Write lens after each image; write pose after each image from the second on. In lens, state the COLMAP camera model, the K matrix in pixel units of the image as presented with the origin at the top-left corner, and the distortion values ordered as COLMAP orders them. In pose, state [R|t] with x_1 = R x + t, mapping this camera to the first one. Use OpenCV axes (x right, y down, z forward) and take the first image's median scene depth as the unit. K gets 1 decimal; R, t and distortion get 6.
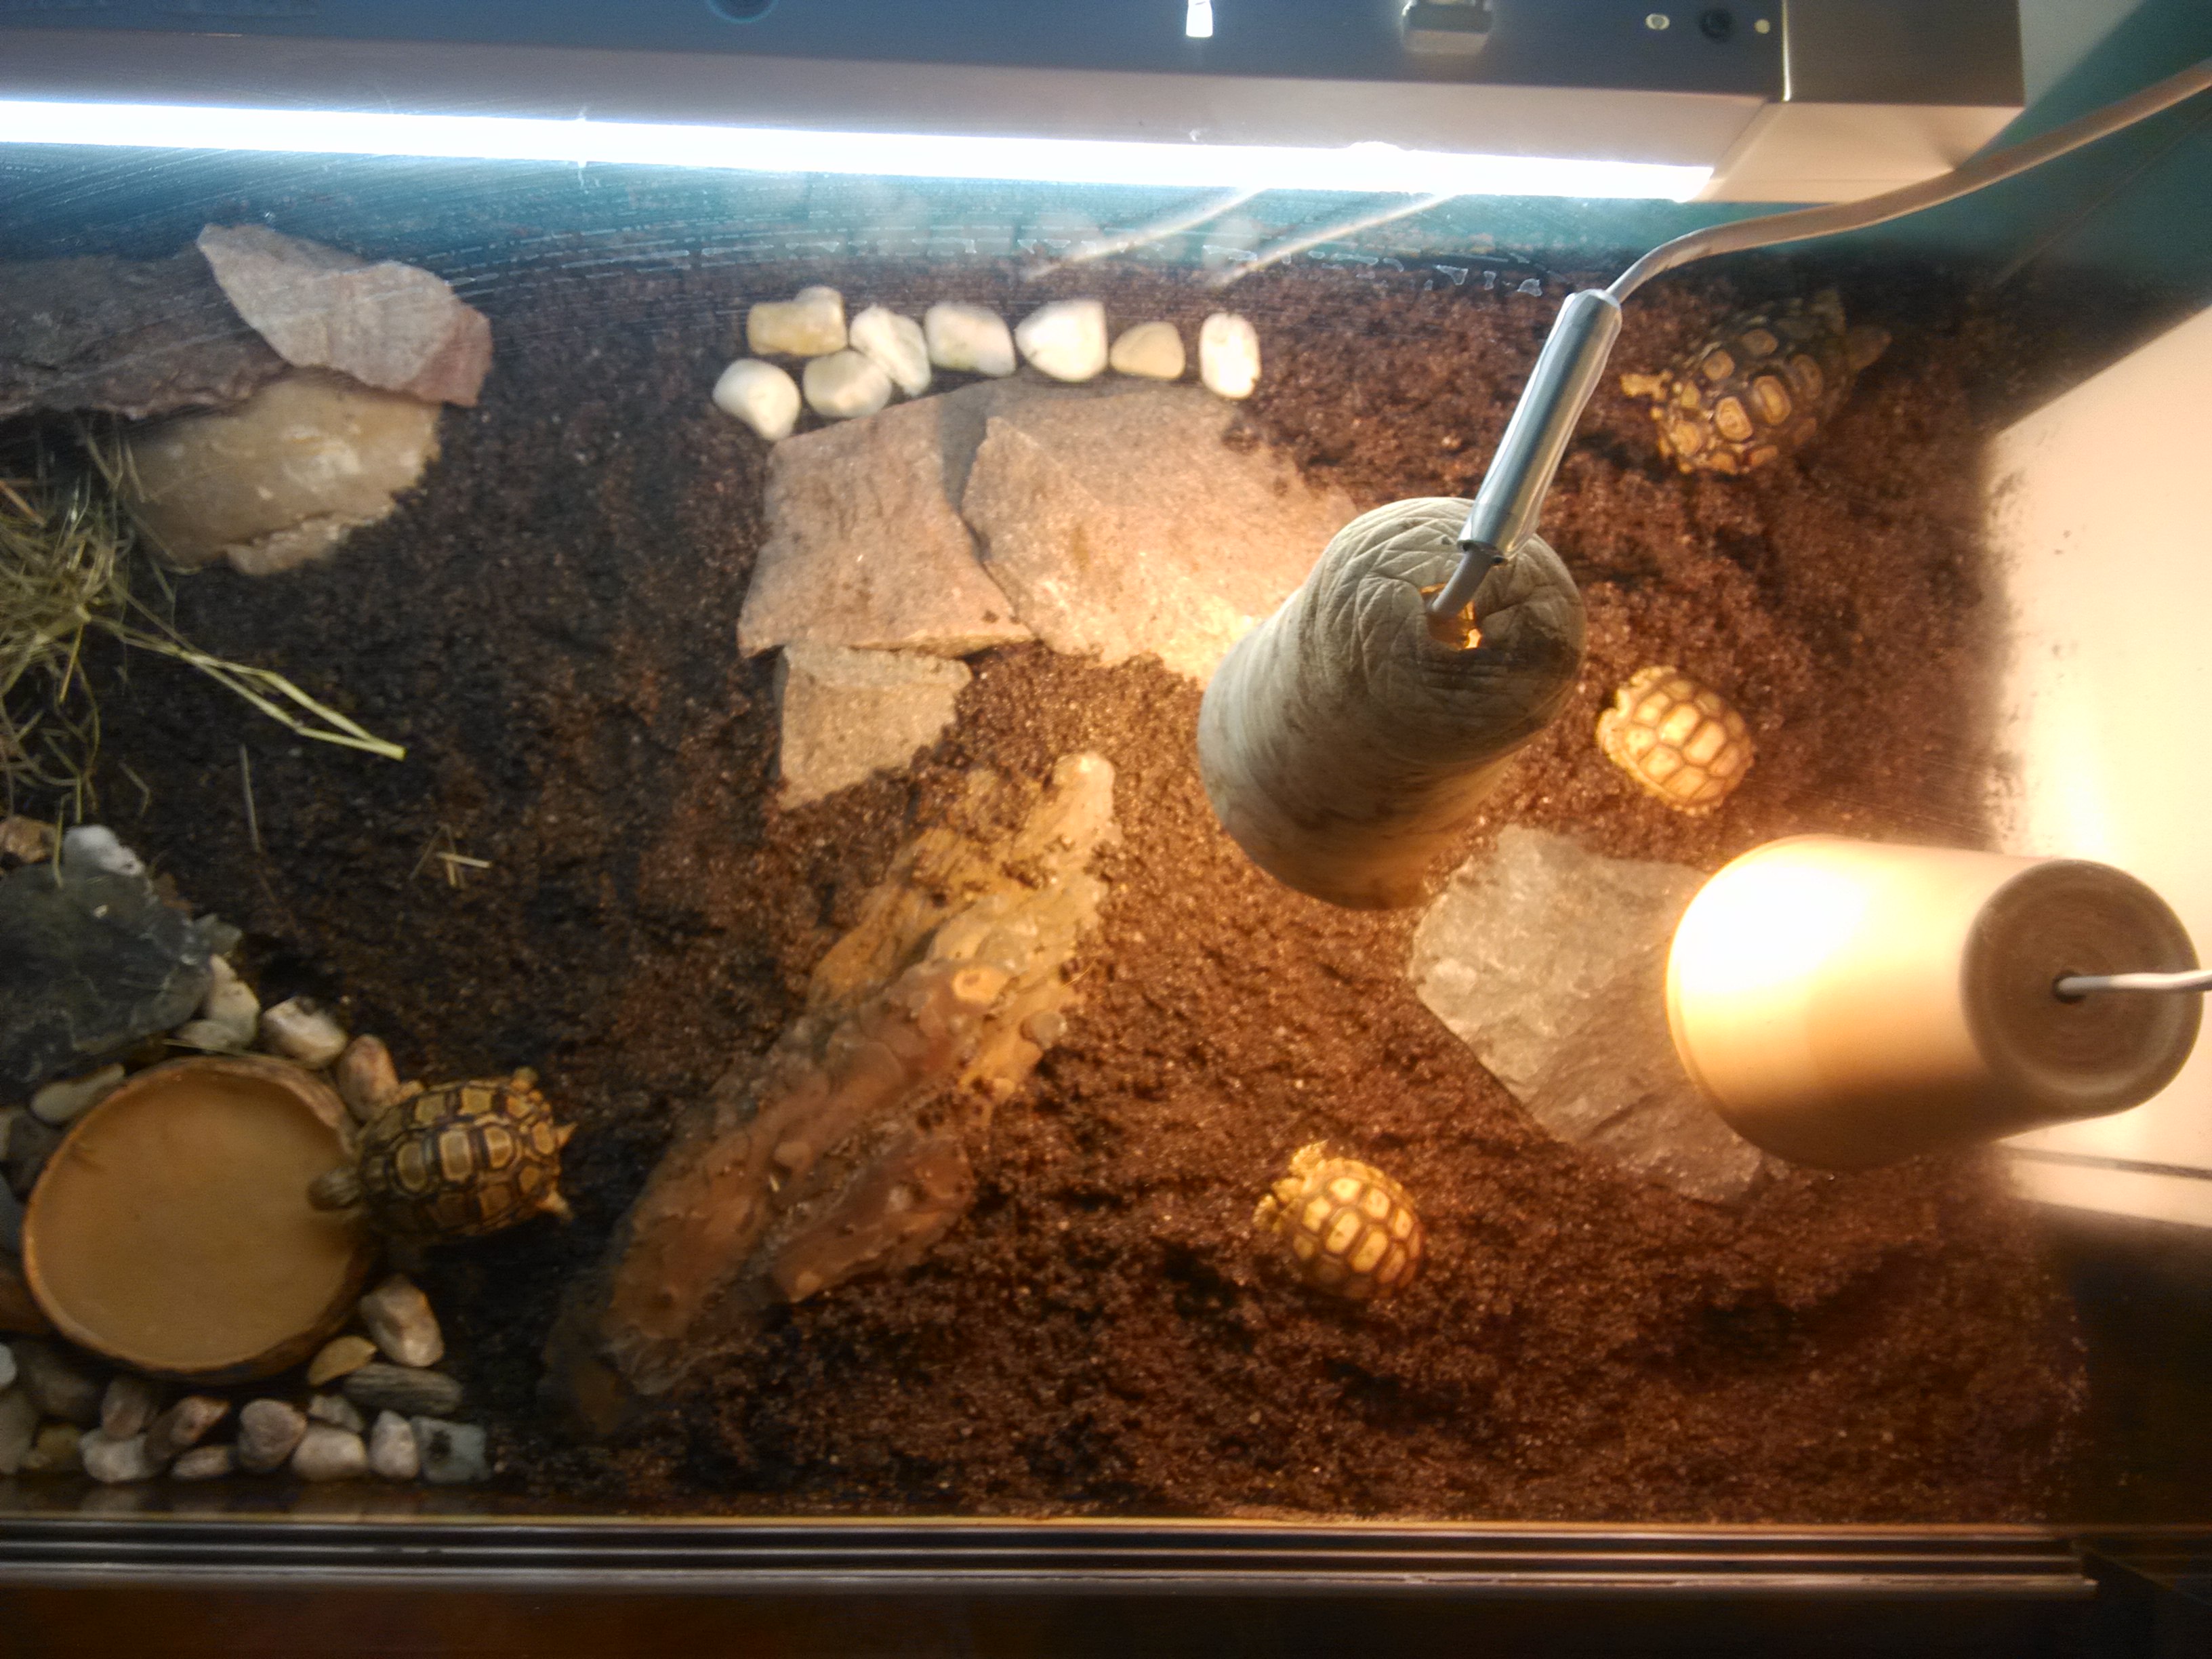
lens RADIAL K [[1739.1, 0, 1095.3], [0, 1739.1, 840.5], [0, 0, 1]] dist [0.128241, -0.200524]
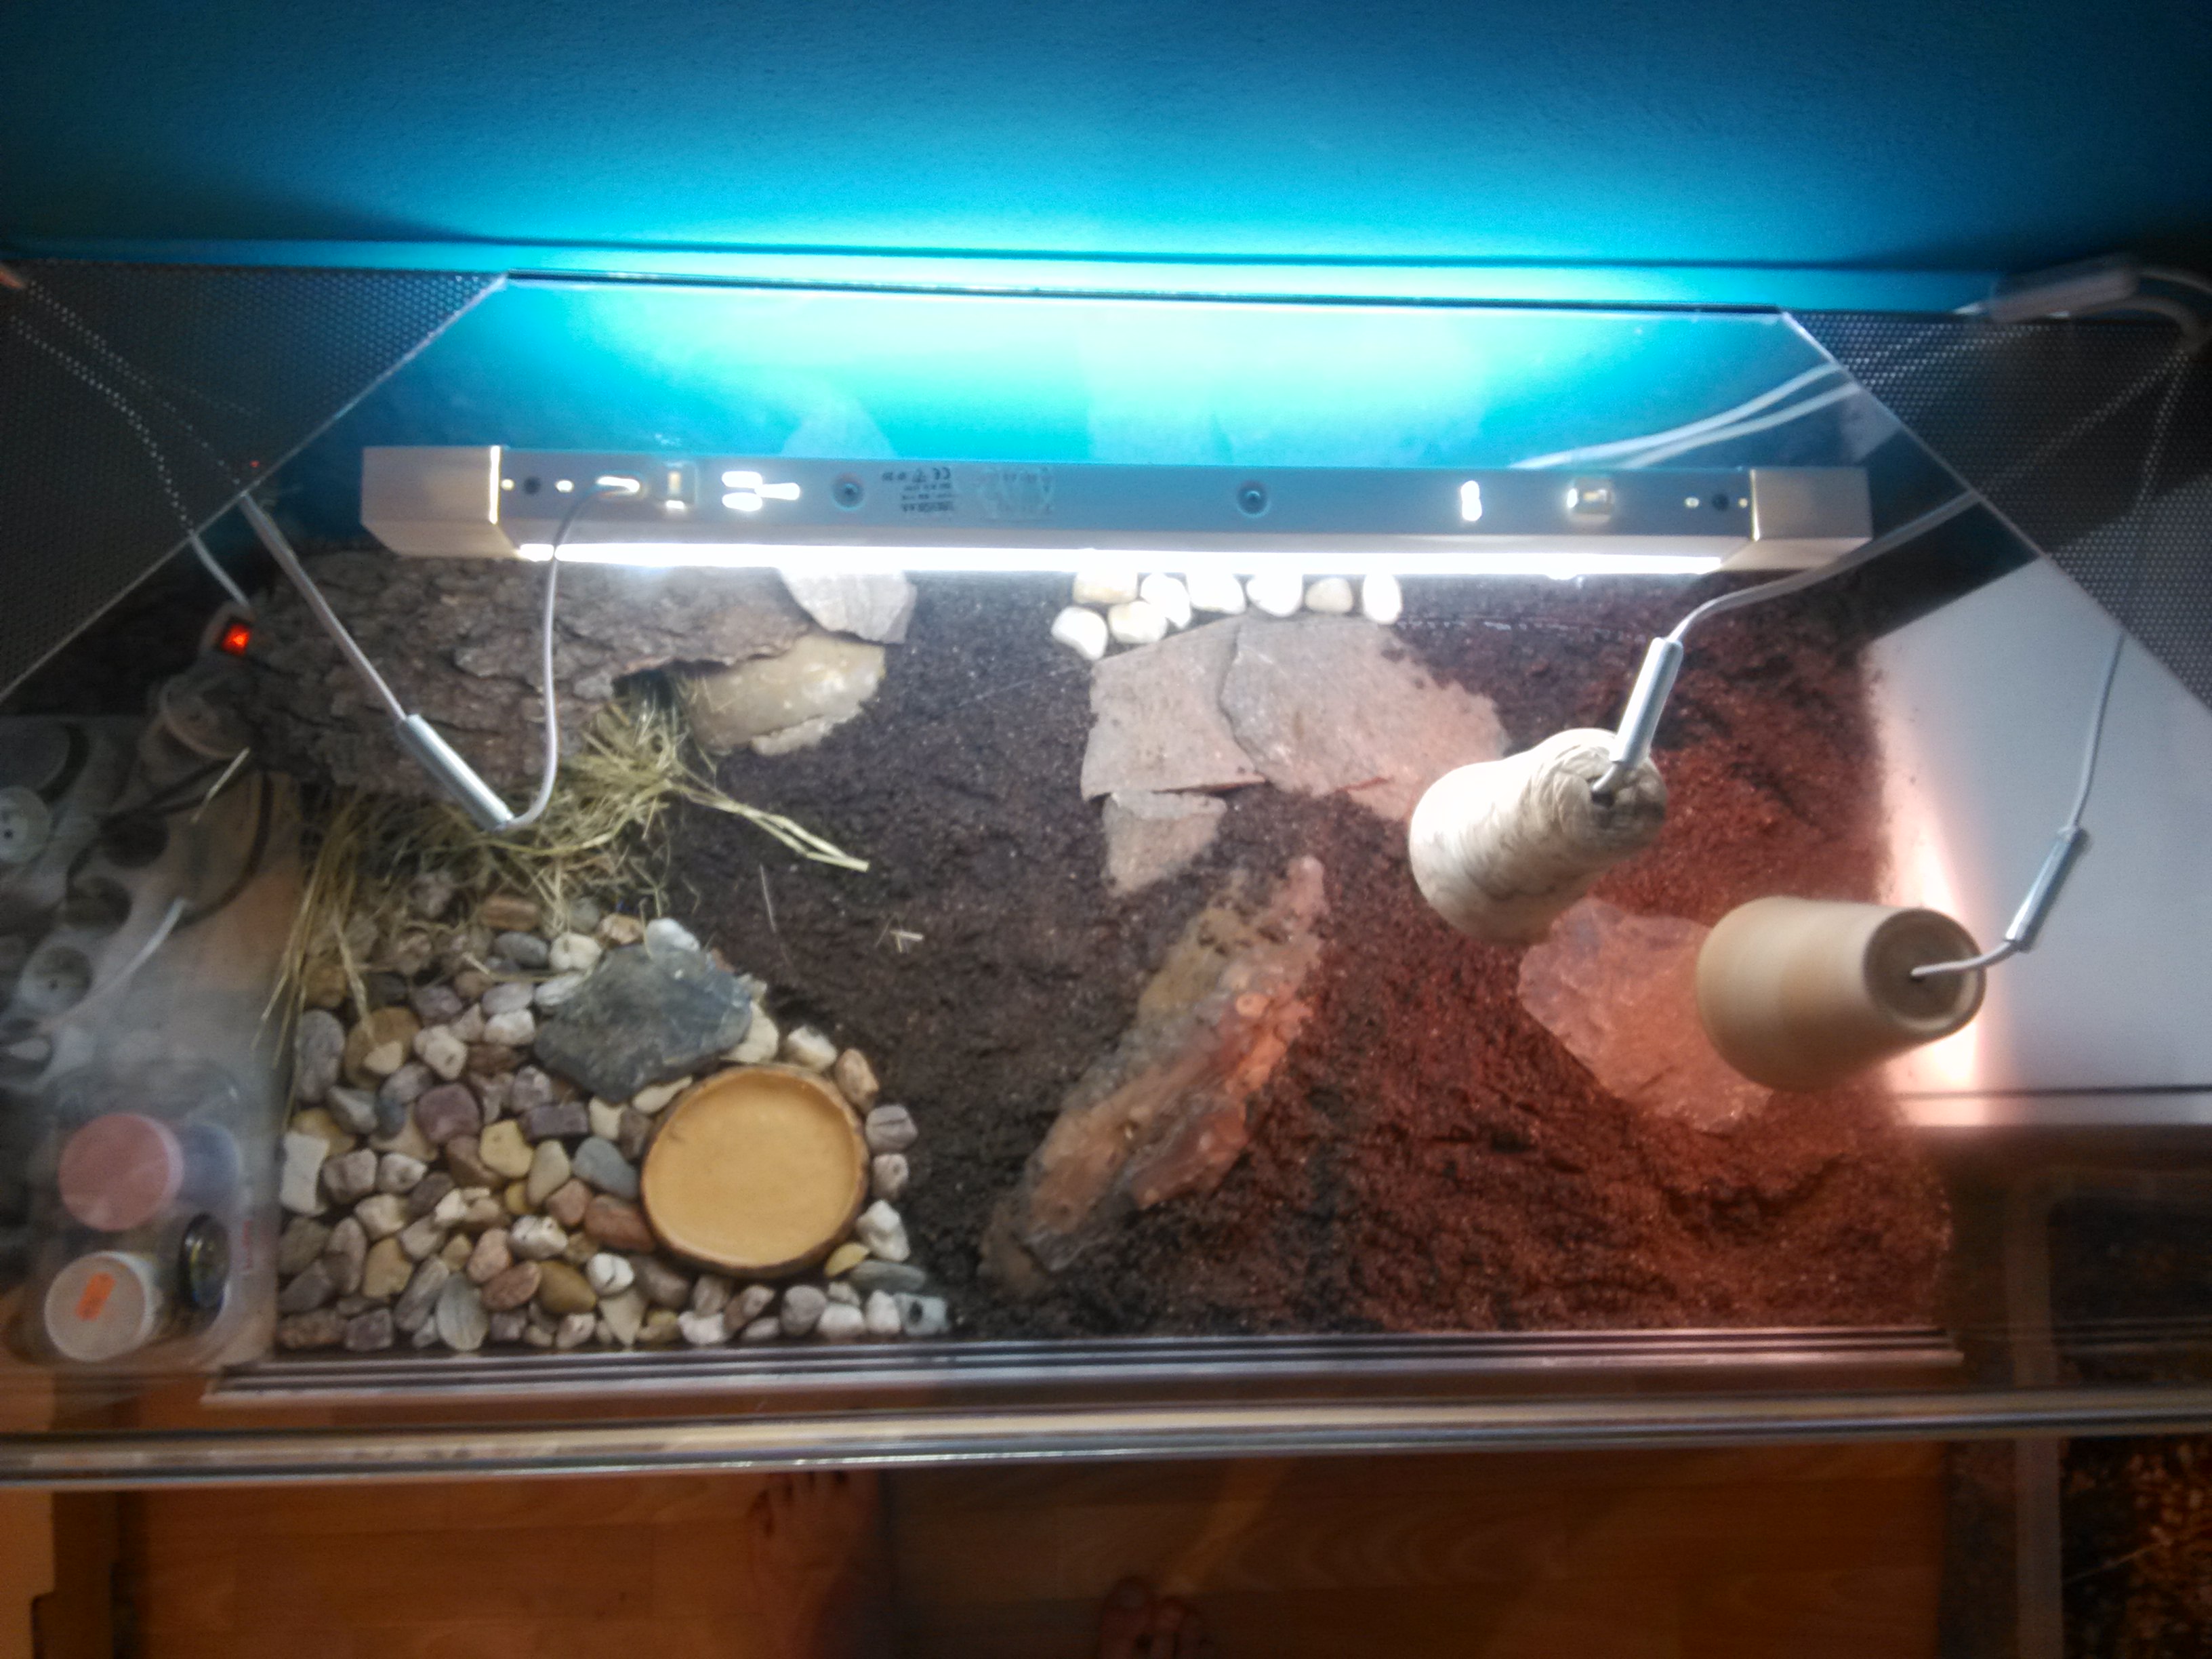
lens RADIAL K [[1739.1, 0, 1095.3], [0, 1739.1, 840.5], [0, 0, 1]] dist [0.128241, -0.200524]
pose [[0.998809, -0.023422, 0.042793, -0.261597], [0.025299, 0.998718, -0.043838, -0.000183], [-0.041712, 0.044868, 0.998122, -0.553718]]
